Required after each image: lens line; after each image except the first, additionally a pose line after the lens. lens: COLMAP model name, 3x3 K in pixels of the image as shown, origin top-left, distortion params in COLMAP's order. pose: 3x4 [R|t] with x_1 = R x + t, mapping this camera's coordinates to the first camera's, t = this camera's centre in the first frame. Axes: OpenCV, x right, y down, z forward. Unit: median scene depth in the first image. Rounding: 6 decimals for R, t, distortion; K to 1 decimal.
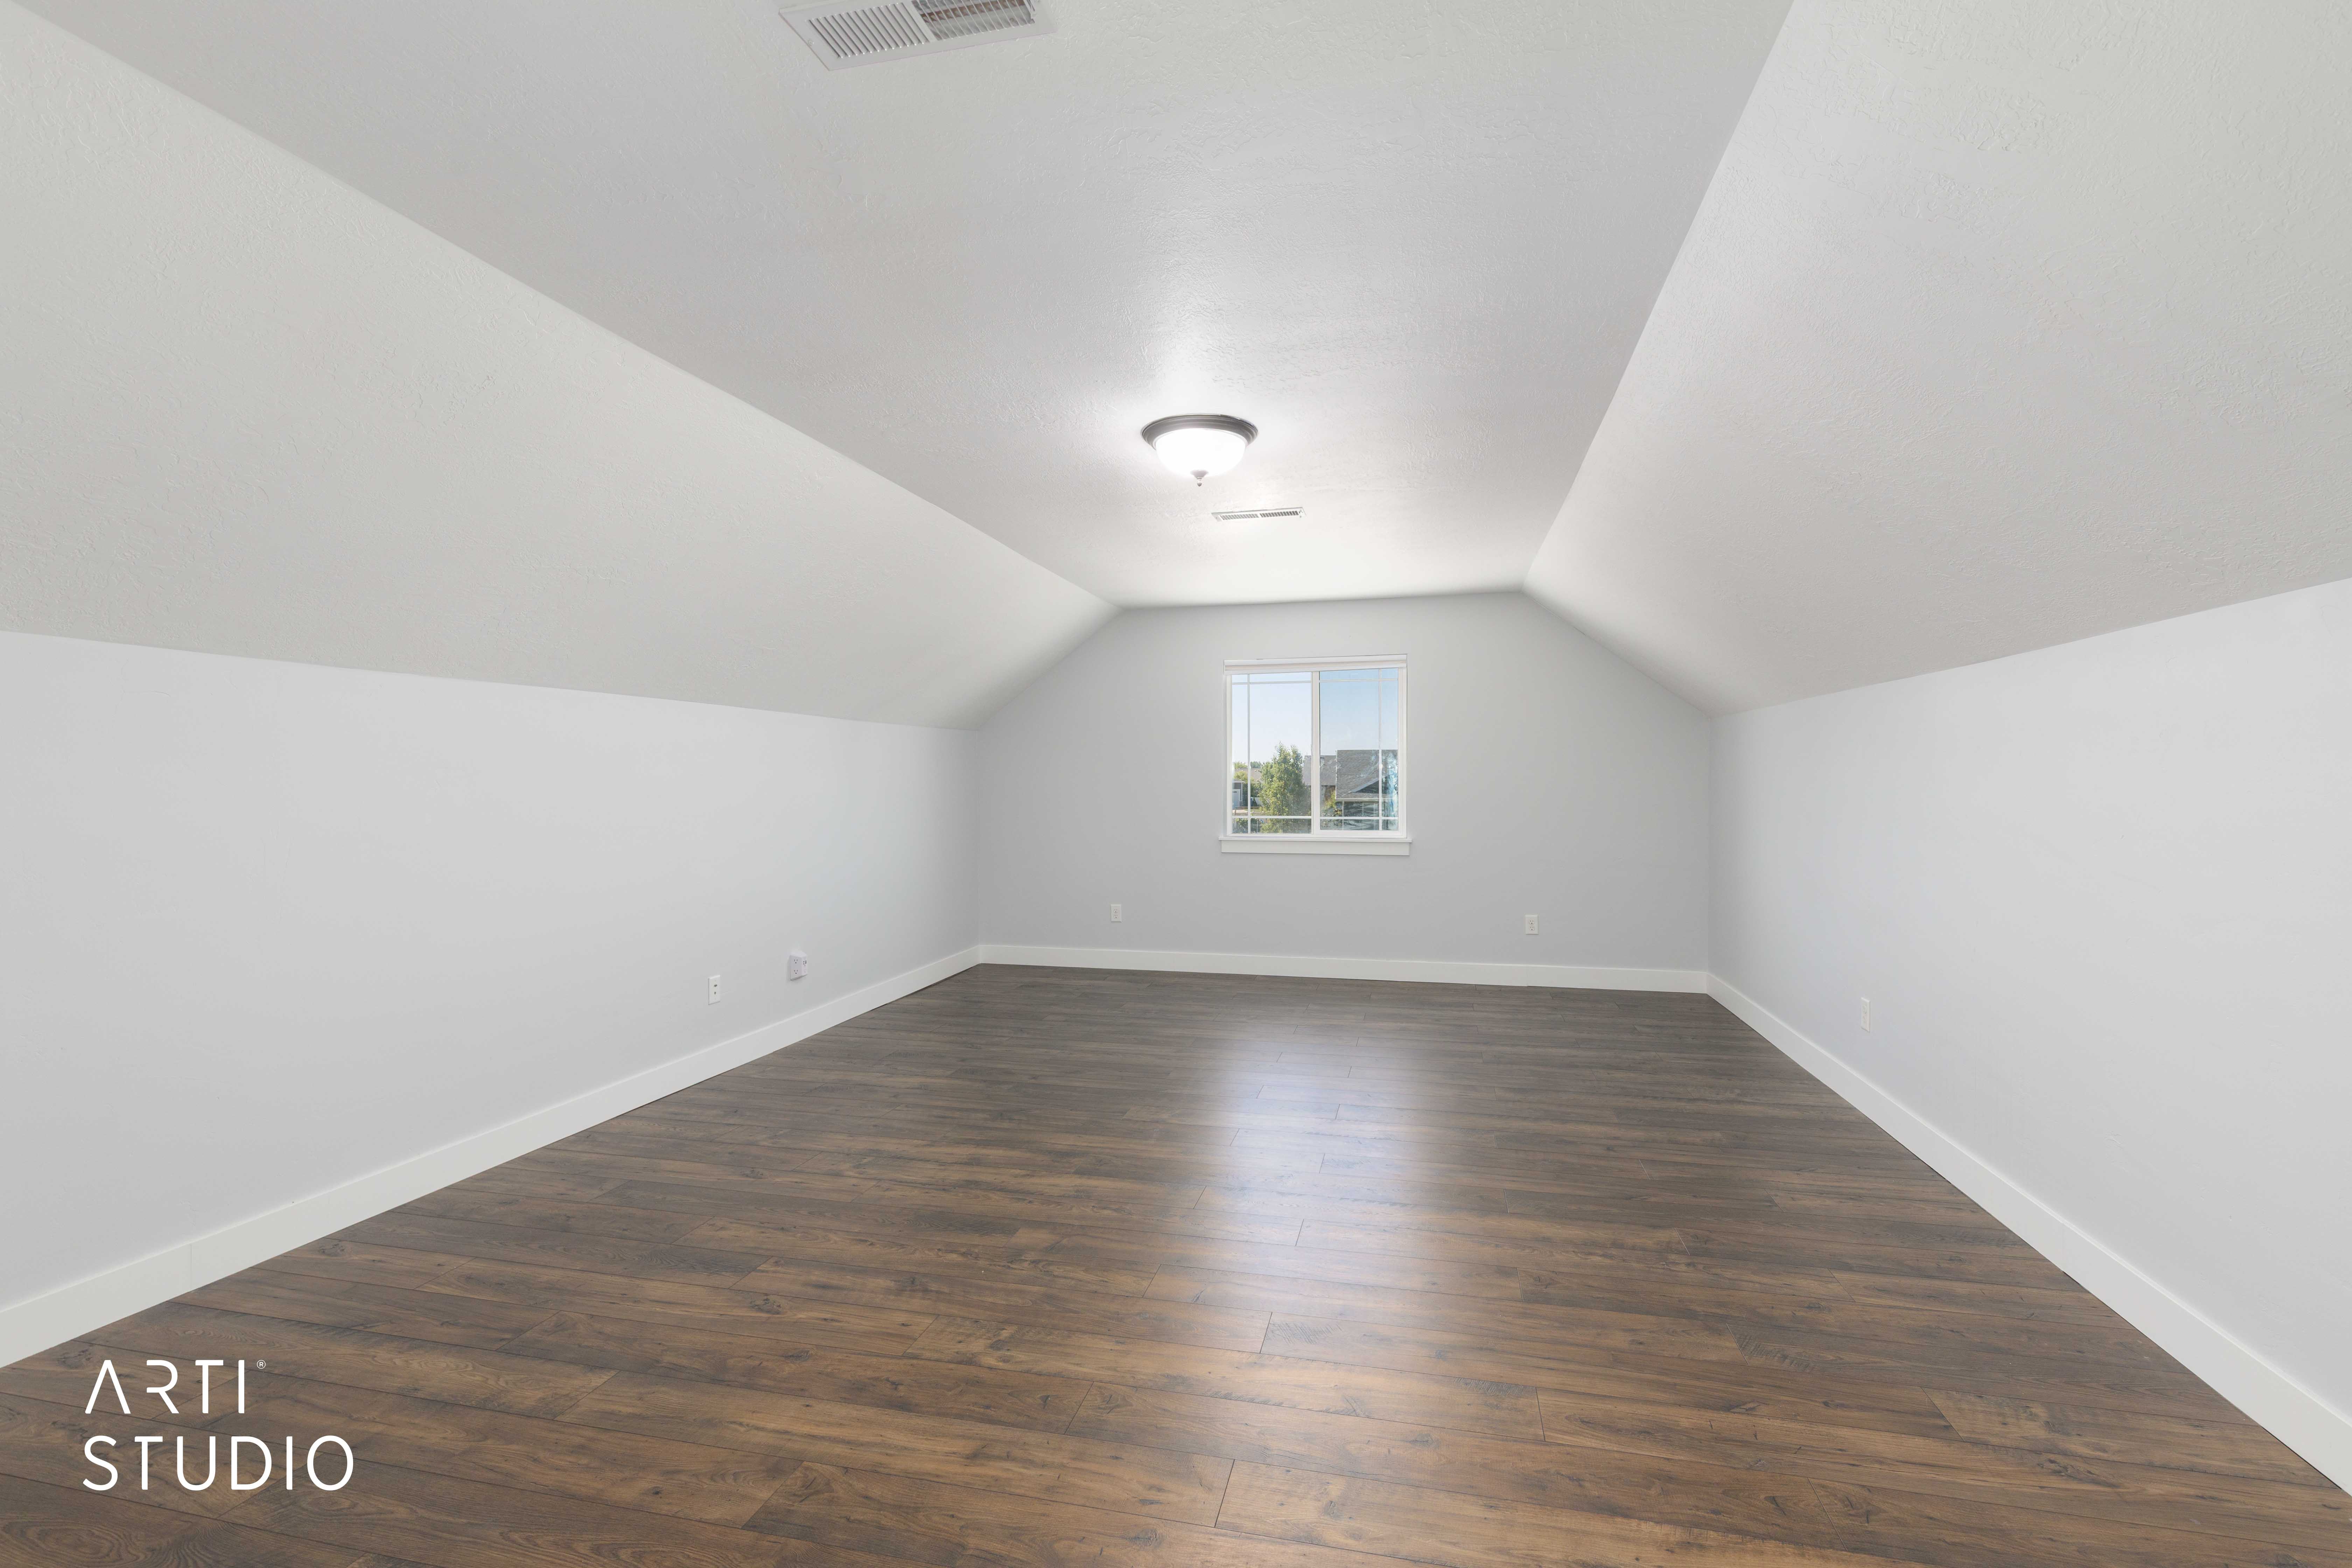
lens RADIAL K [[1062.3, 0, 1177.6], [0, 1062.3, 766.4], [0, 0, 1]] dist [0.003789, 0.000649]
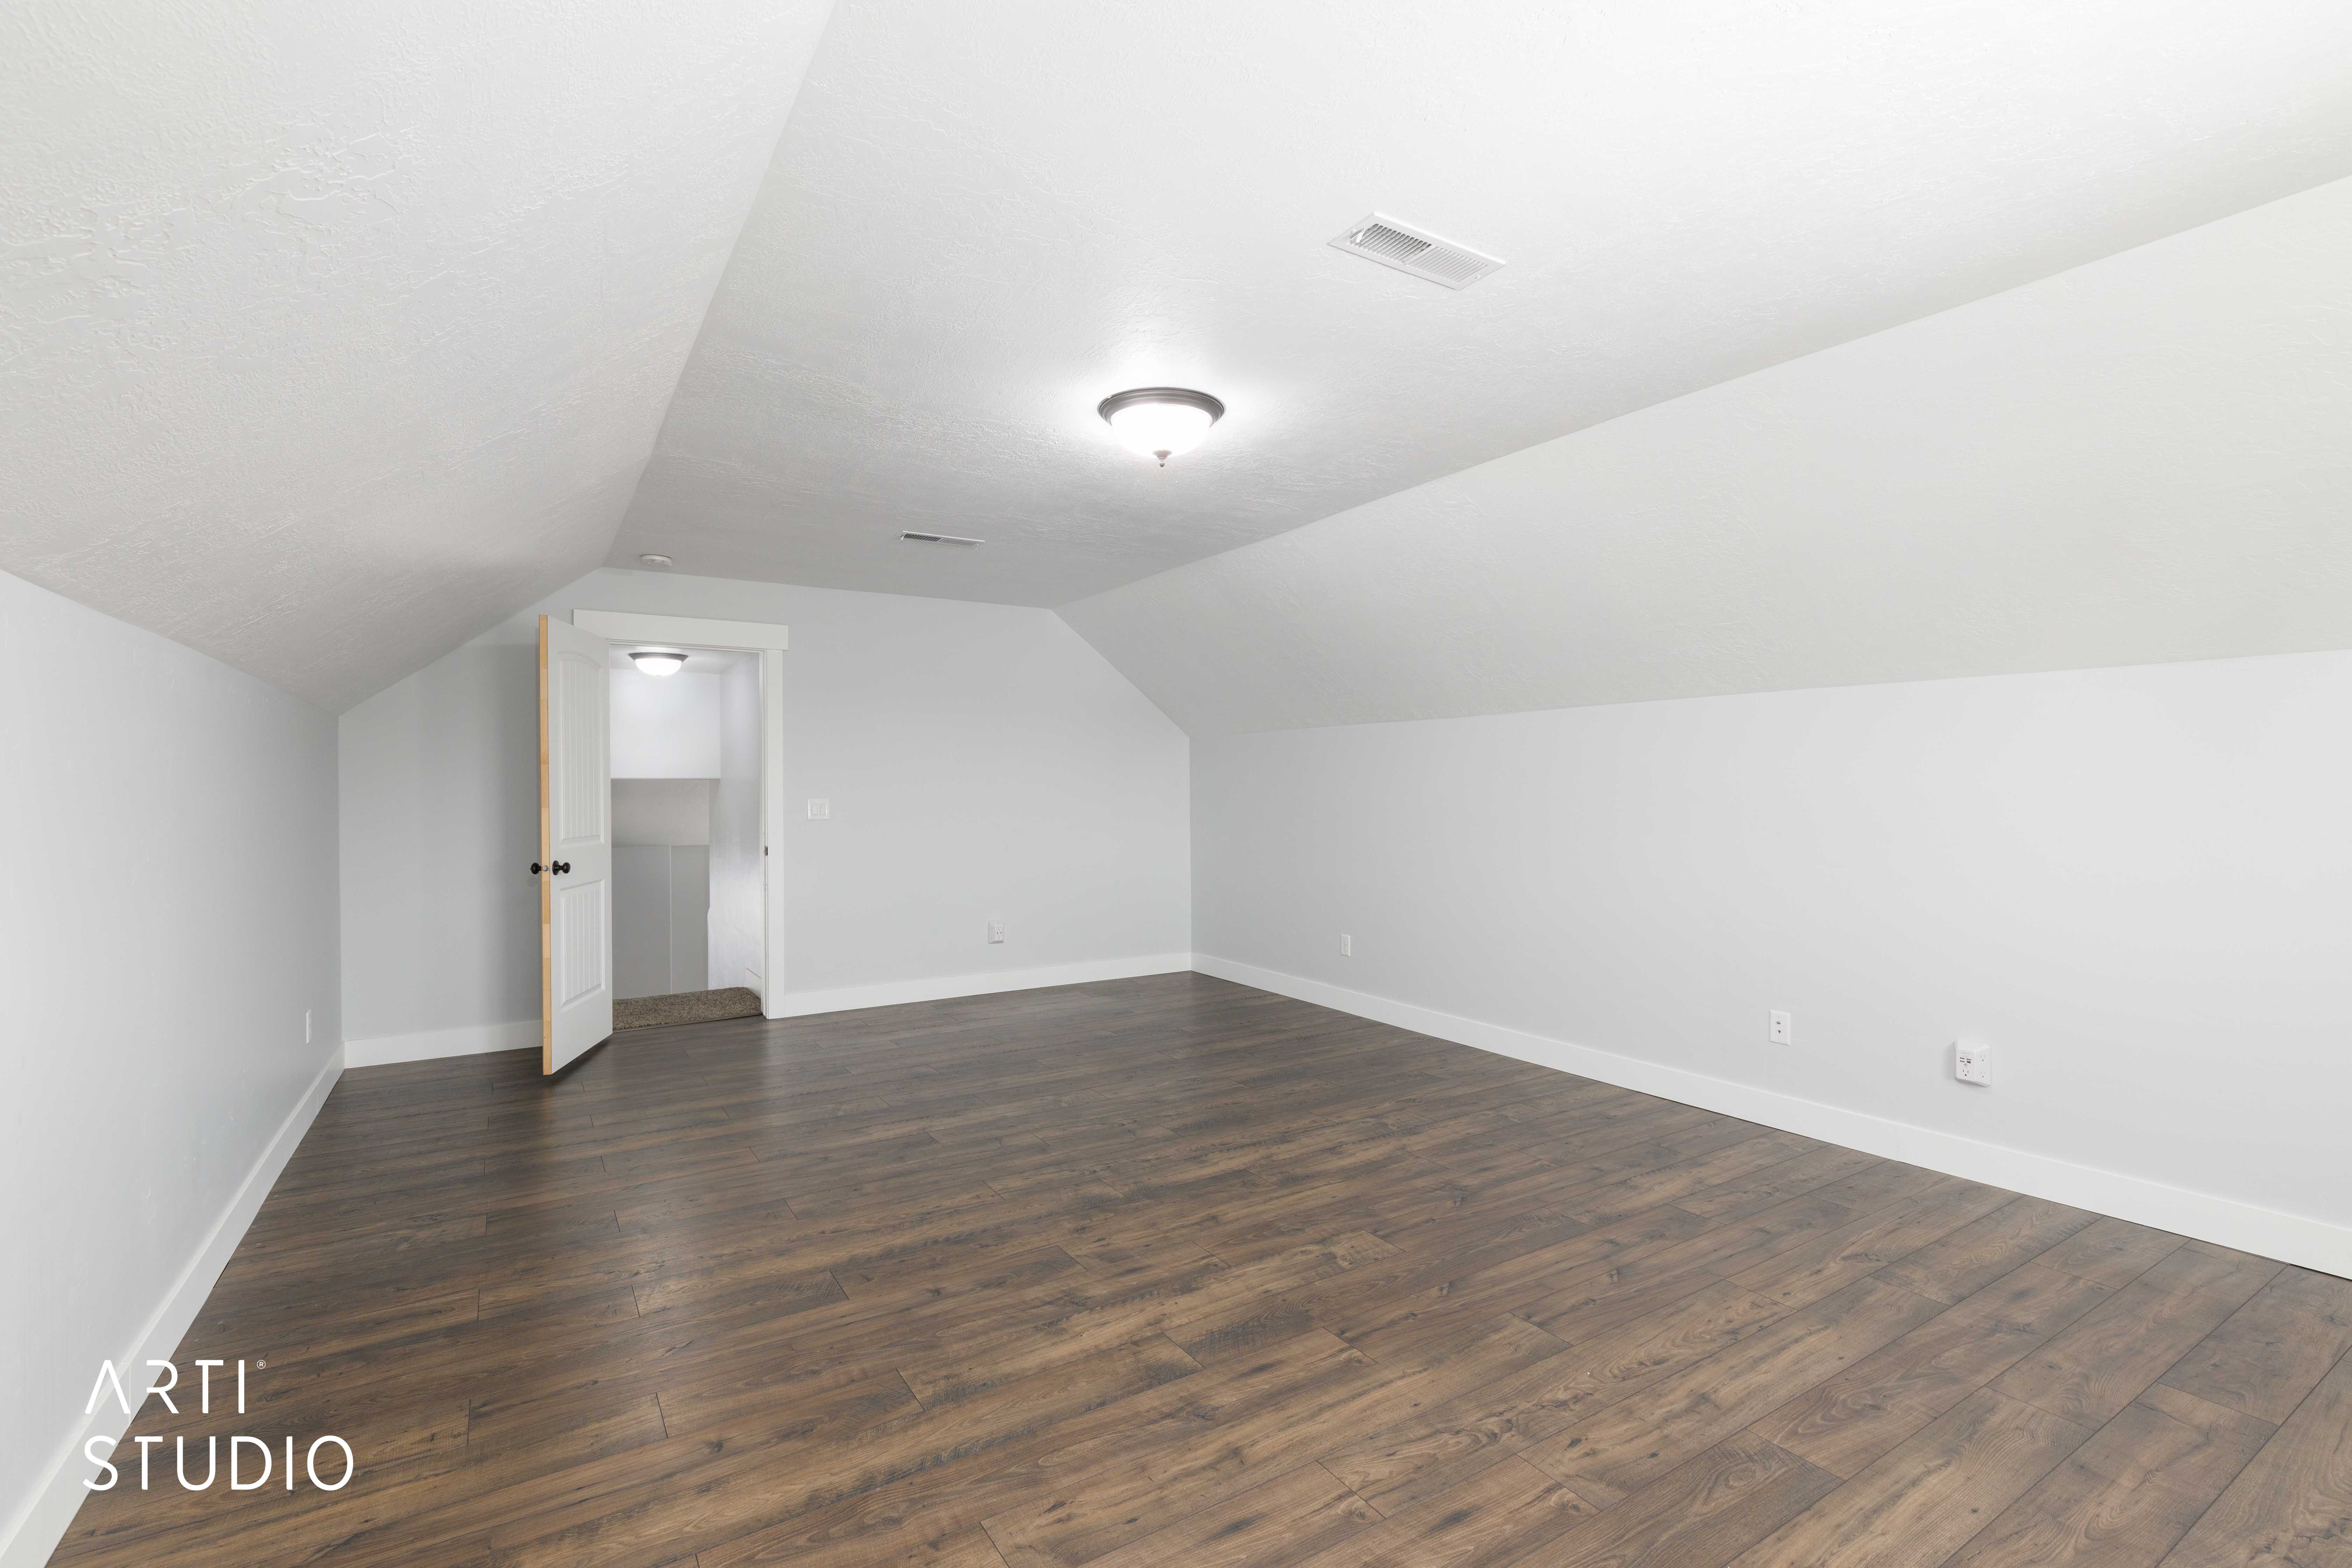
lens RADIAL K [[1062.3, 0, 1177.6], [0, 1062.3, 766.4], [0, 0, 1]] dist [0.003789, 0.000649]
pose [[-0.696960, -0.006331, -0.717082, 0.742937], [0.016180, 0.999568, -0.024552, 0.019604], [0.716928, -0.028714, -0.696556, 1.823034]]
